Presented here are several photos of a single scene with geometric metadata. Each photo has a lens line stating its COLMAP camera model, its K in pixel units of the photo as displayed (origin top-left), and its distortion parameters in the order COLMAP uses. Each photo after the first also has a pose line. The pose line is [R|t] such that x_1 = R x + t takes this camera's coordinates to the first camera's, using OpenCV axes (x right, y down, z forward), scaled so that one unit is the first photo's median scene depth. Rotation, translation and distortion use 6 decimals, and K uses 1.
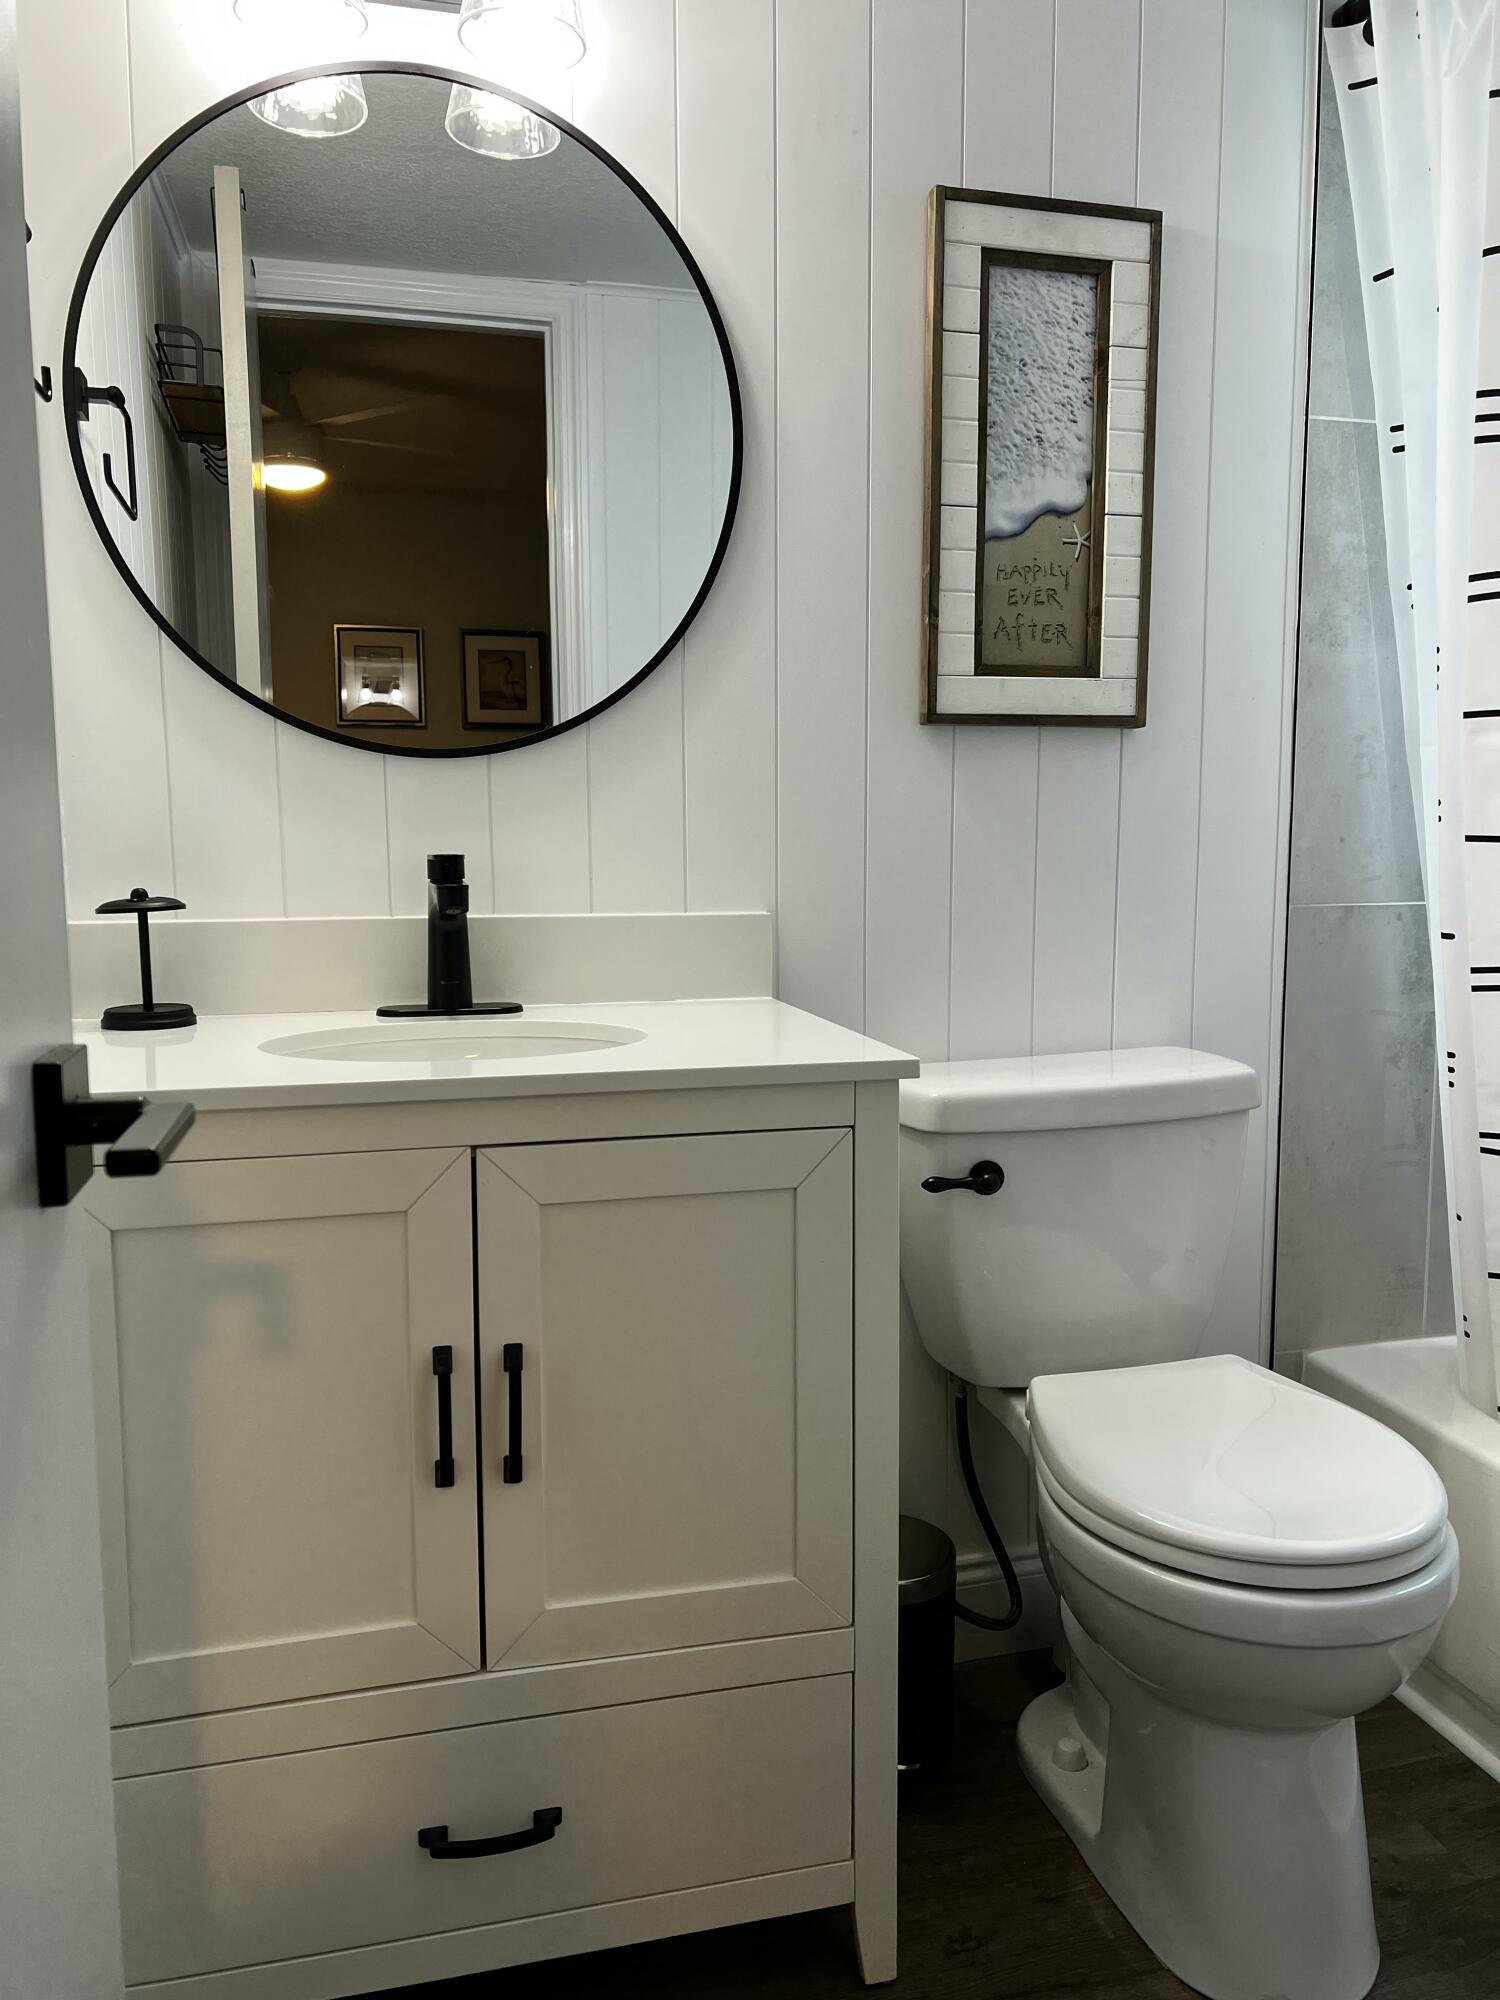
lens RADIAL K [[1492.4, 0, 741.3], [0, 1492.4, 1004.6], [0, 0, 1]] dist [0.027637, -0.032328]
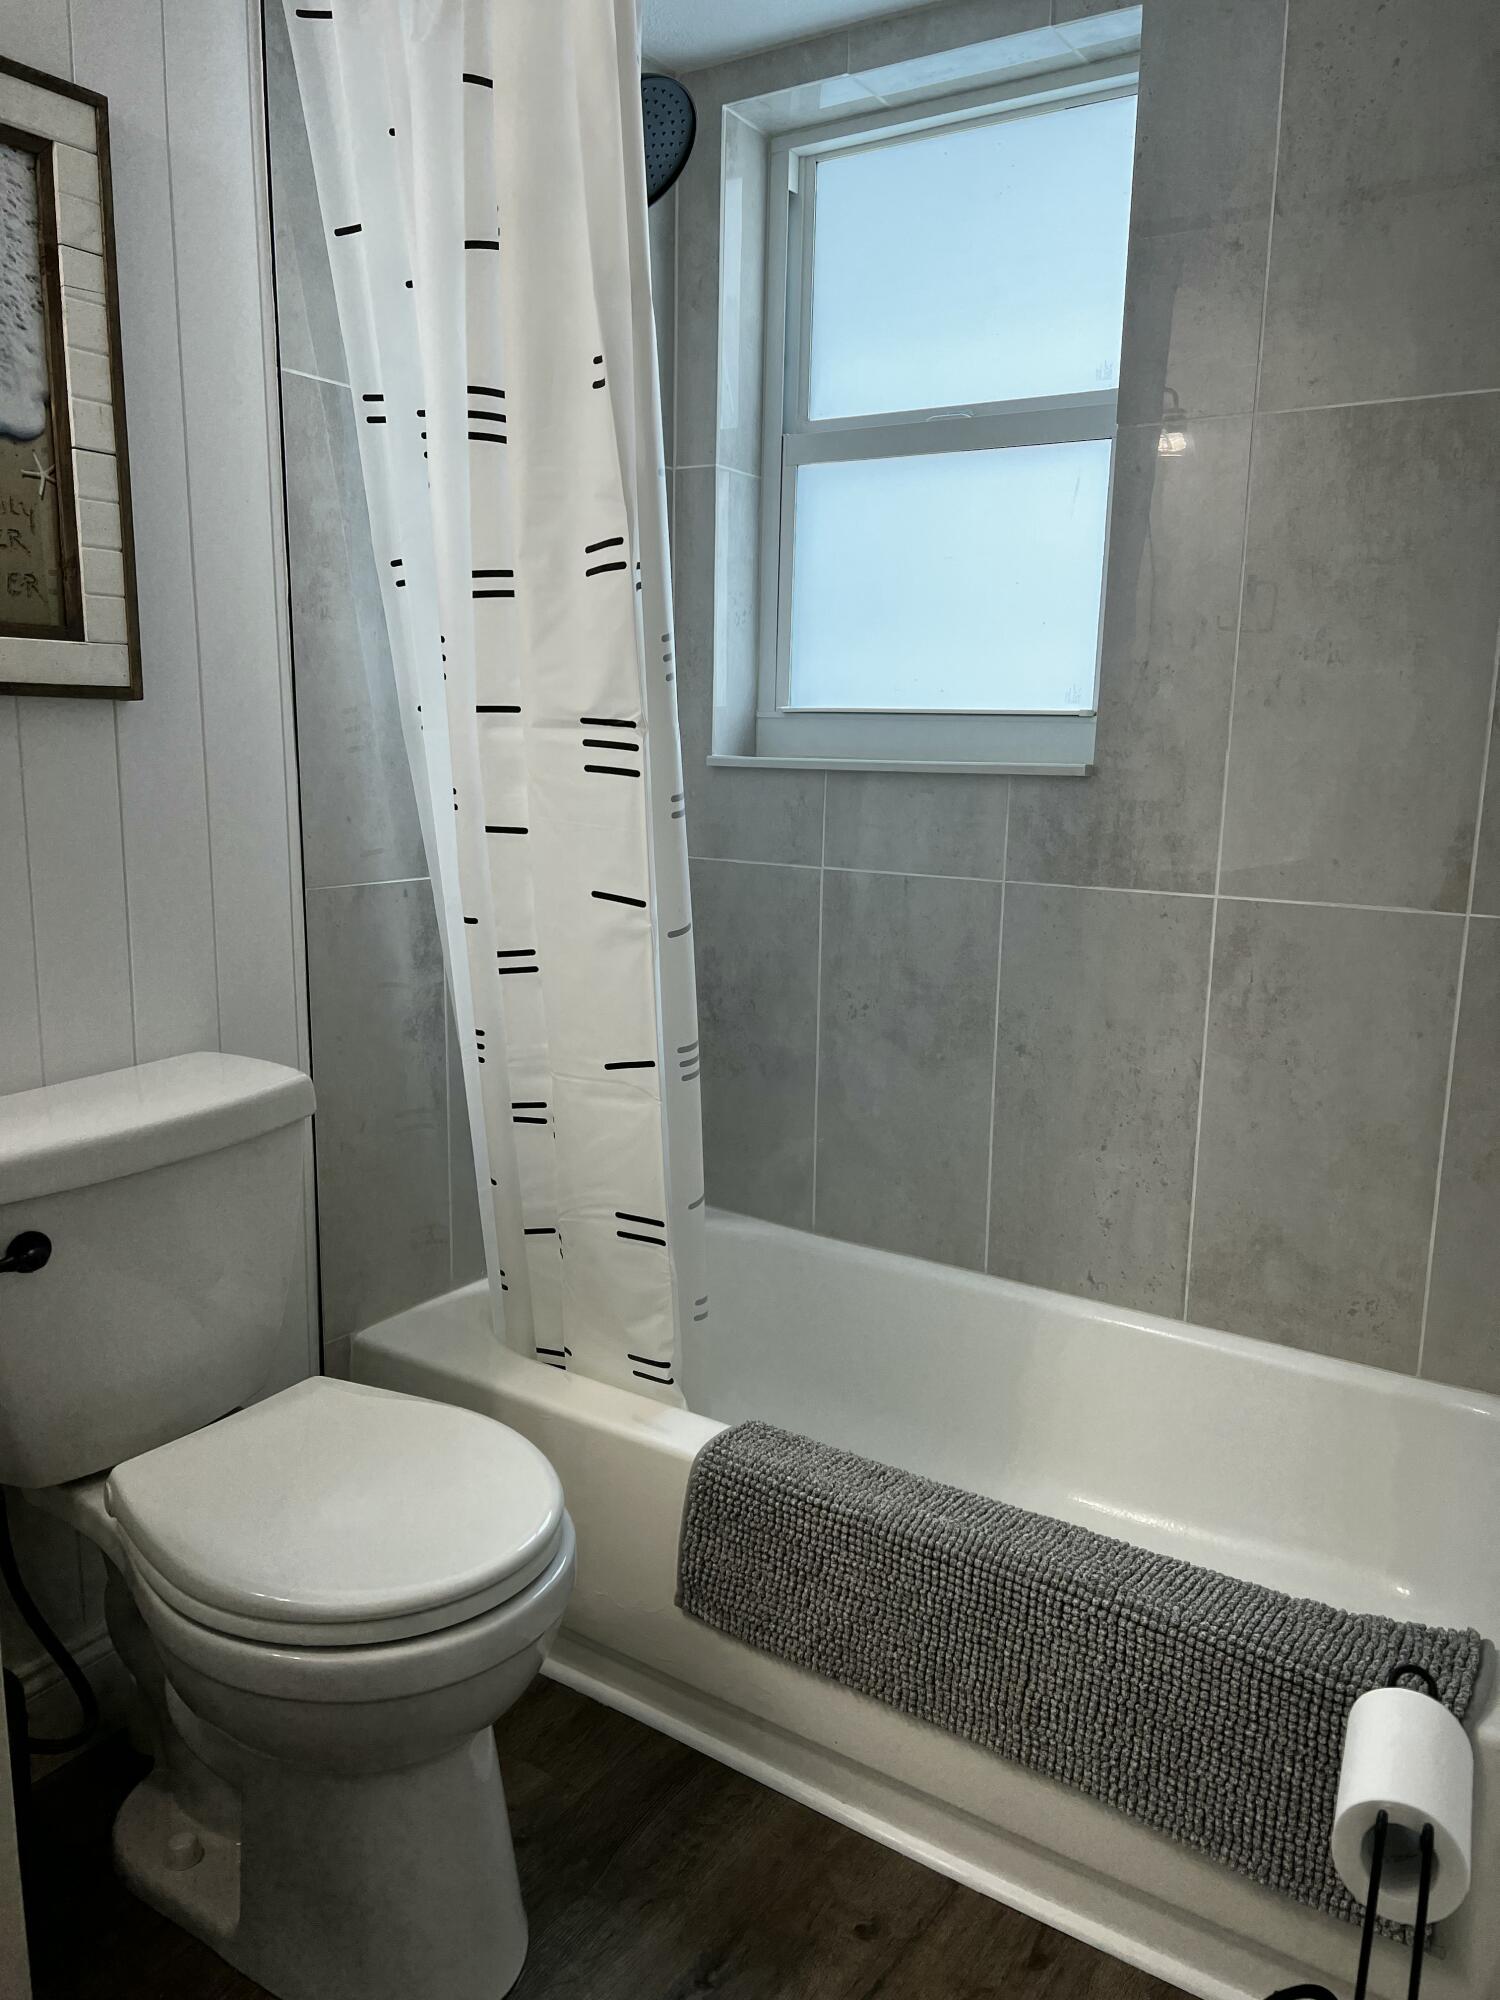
lens RADIAL K [[1492.4, 0, 753.2], [0, 1492.4, 1007.5], [0, 0, 1]] dist [0.027637, -0.032328]
pose [[0.744386, -0.106074, 0.659271, -0.065282], [0.060595, 0.993959, 0.091506, -0.064986], [-0.664995, -0.028168, 0.746316, 0.095929]]
